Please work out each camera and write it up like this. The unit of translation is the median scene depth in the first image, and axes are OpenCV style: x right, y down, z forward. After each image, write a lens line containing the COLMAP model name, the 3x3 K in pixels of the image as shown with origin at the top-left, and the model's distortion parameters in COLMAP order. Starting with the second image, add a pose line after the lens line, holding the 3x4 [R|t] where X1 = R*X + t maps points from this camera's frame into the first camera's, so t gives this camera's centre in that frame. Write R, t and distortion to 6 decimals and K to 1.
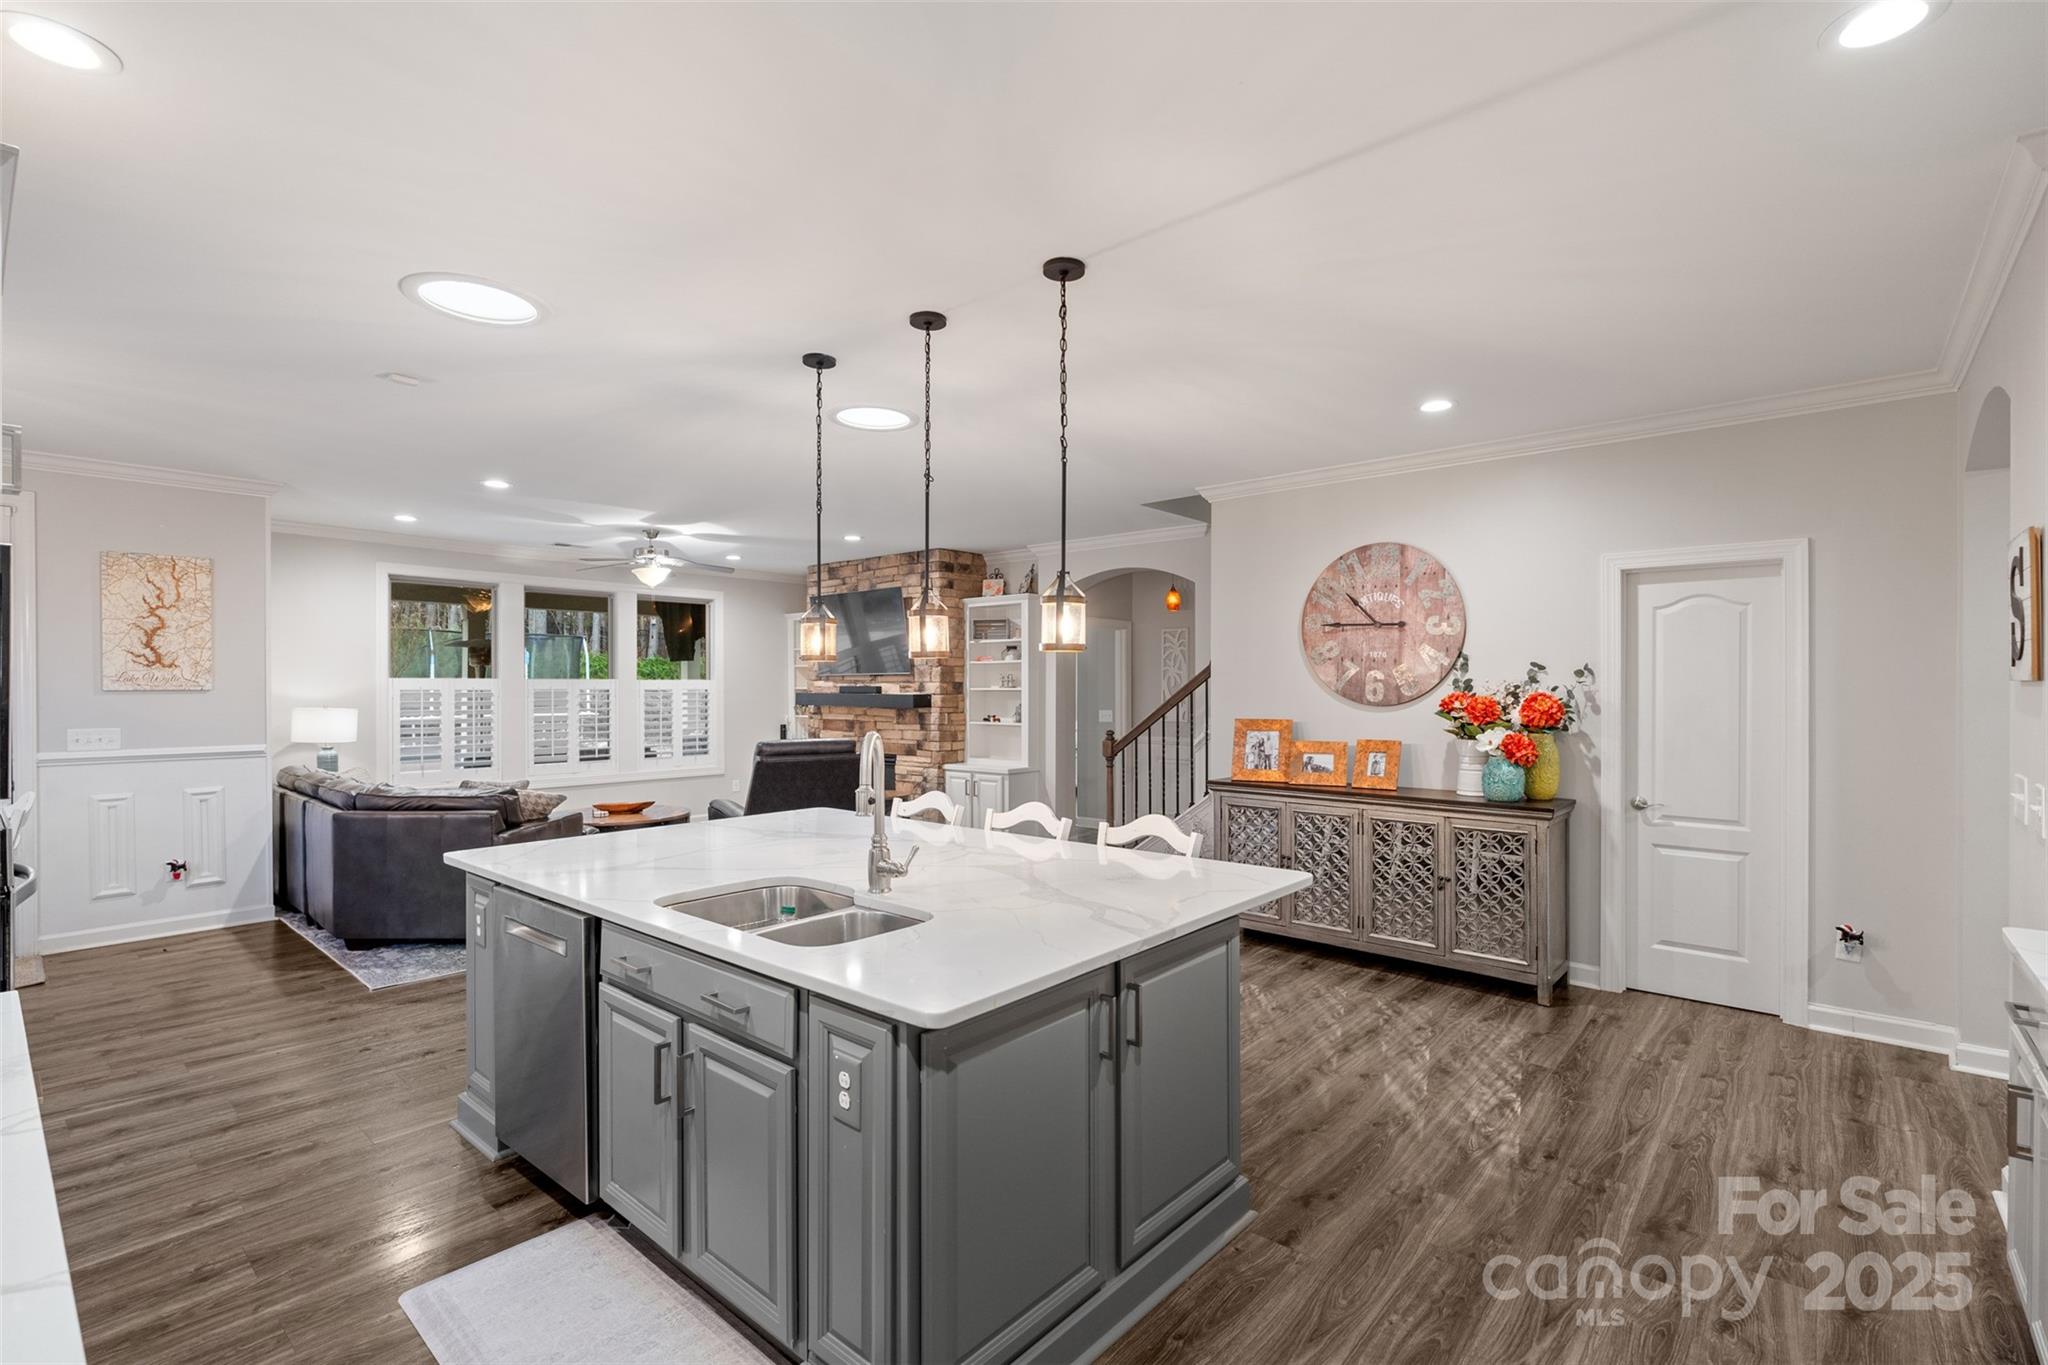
lens RADIAL K [[932.6, 0, 1010.3], [0, 932.6, 676.7], [0, 0, 1]] dist [-0.001076, -0.000296]
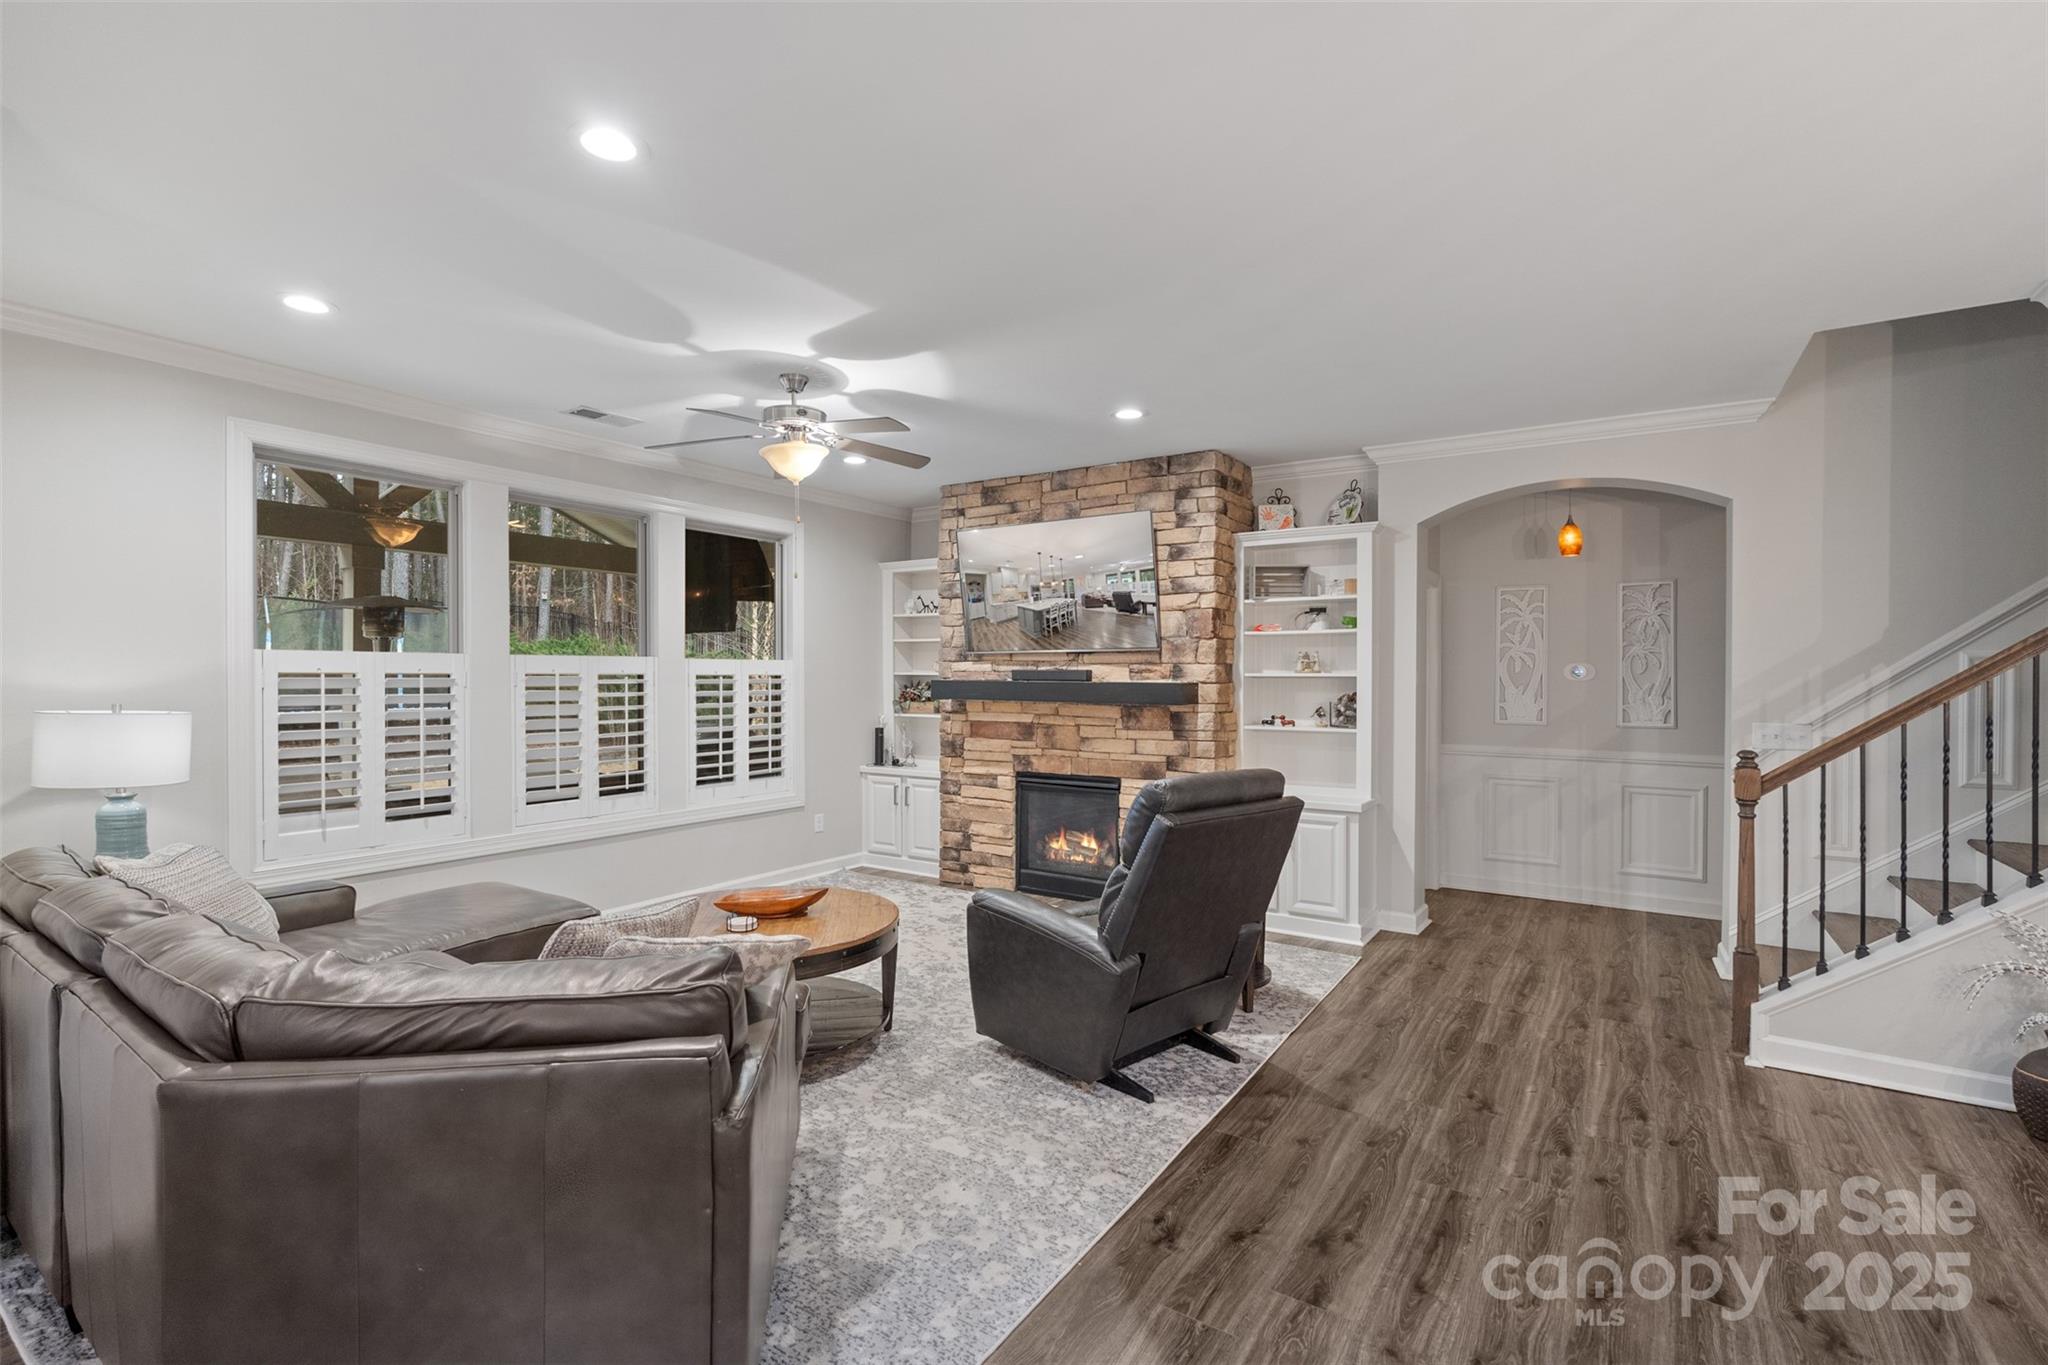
lens RADIAL K [[943.9, 0, 1020.1], [0, 943.9, 666.7], [0, 0, 1]] dist [-0.002648, -0.000591]
pose [[0.990251, 0.004597, 0.139222, -0.276715], [-0.004882, 0.999987, 0.001708, 0.007105], [-0.139212, -0.002371, 0.990260, 0.369682]]
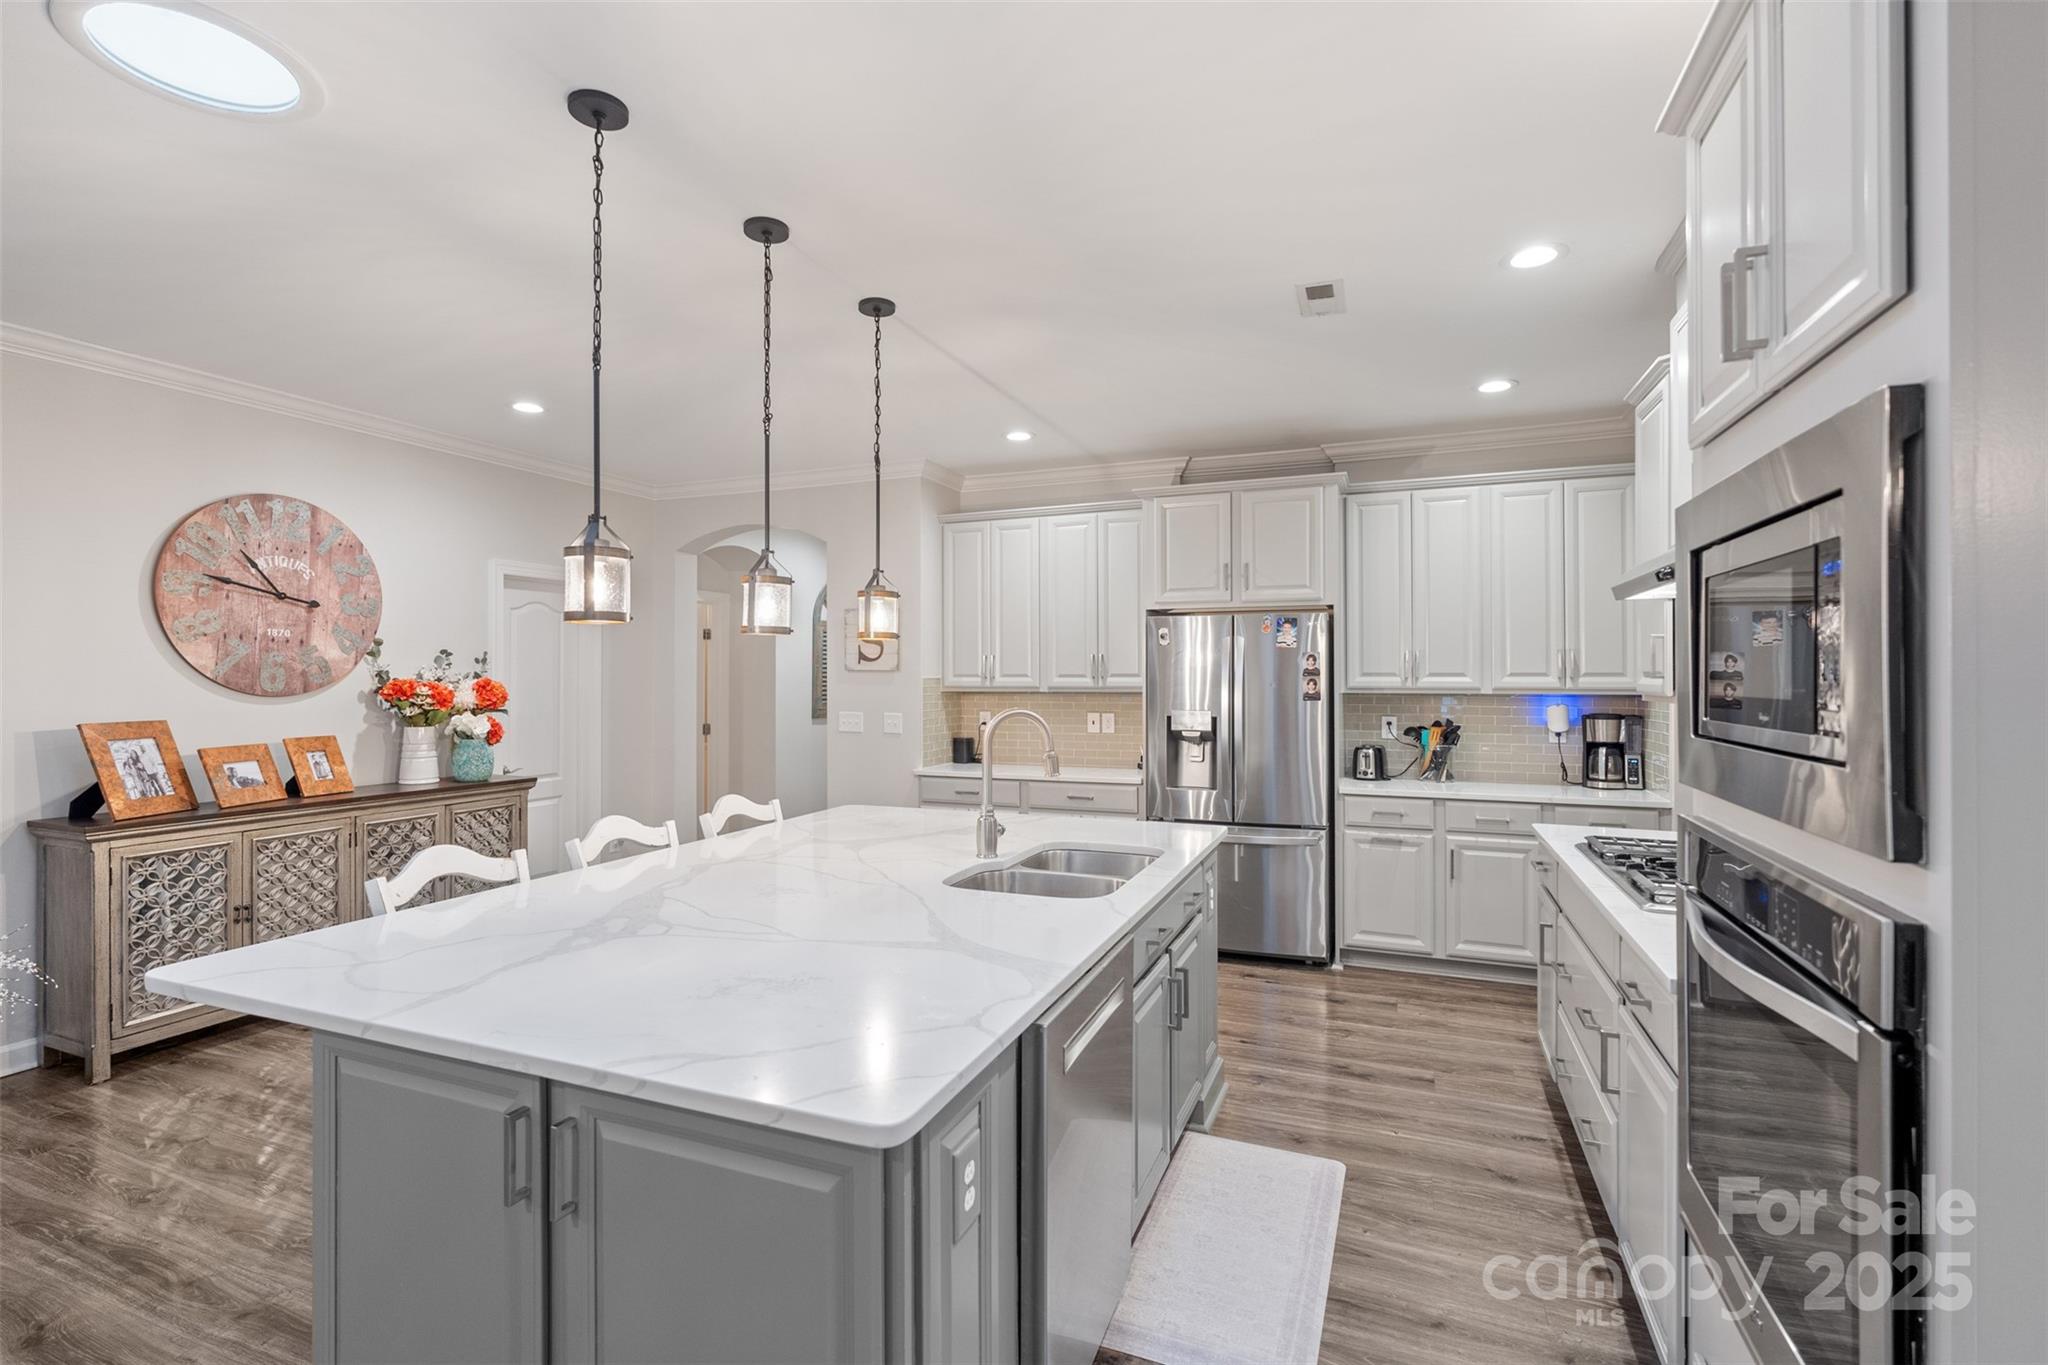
lens RADIAL K [[932.6, 0, 1010.3], [0, 932.6, 676.7], [0, 0, 1]] dist [-0.001076, -0.000296]
pose [[-0.329792, 0.001691, 0.944052, -0.779148], [-0.004809, 0.999982, -0.003471, 0.018902], [-0.944041, -0.005685, -0.329778, 0.900797]]
